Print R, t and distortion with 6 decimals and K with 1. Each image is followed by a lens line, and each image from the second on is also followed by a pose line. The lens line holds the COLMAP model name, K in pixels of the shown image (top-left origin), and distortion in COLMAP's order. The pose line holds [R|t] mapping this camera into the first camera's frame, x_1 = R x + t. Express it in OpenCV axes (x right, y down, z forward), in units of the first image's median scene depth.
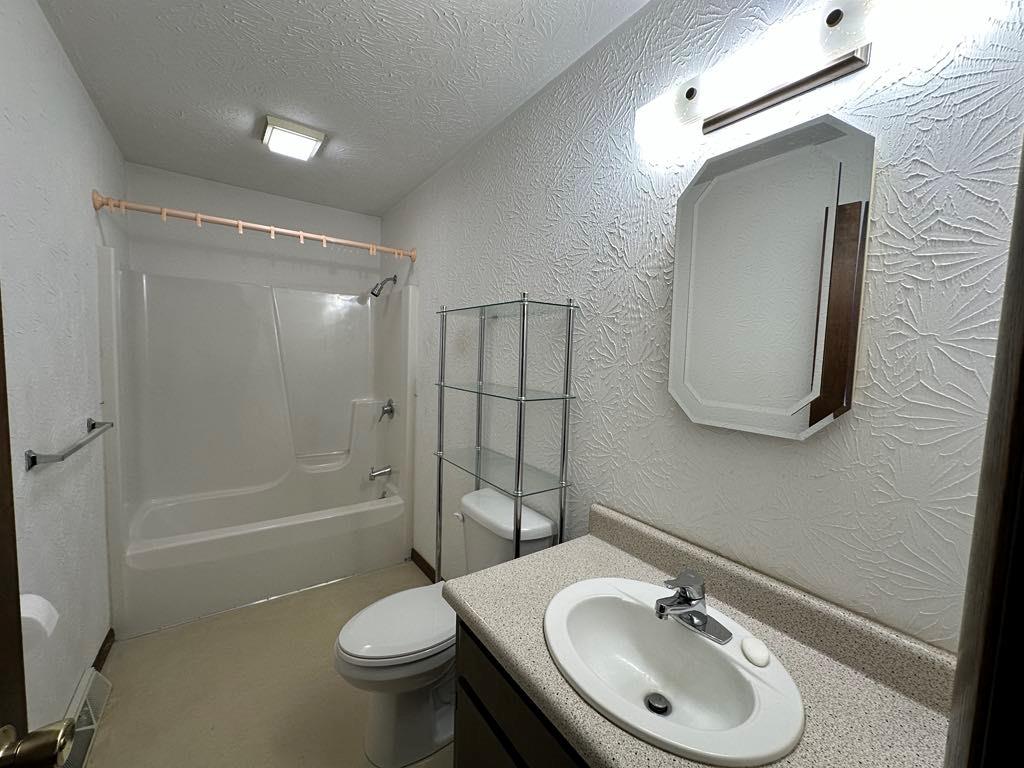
lens RADIAL K [[409.8, 0, 512.0], [0, 409.8, 384.0], [0, 0, 1]] dist [-0.002105, 0.000357]
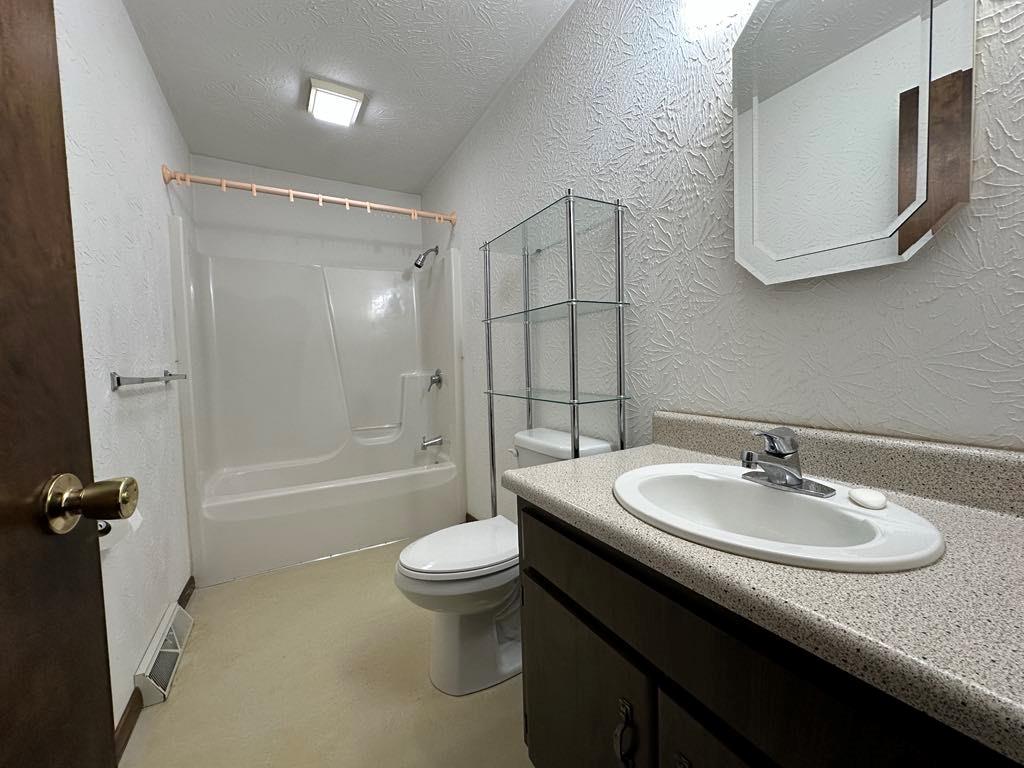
lens RADIAL K [[409.8, 0, 512.0], [0, 409.8, 384.0], [0, 0, 1]] dist [-0.002105, 0.000357]
pose [[0.992913, -0.054906, -0.105402, -0.020412], [0.052722, 0.998335, -0.023391, 0.187437], [0.106511, 0.017669, 0.994155, 0.029540]]
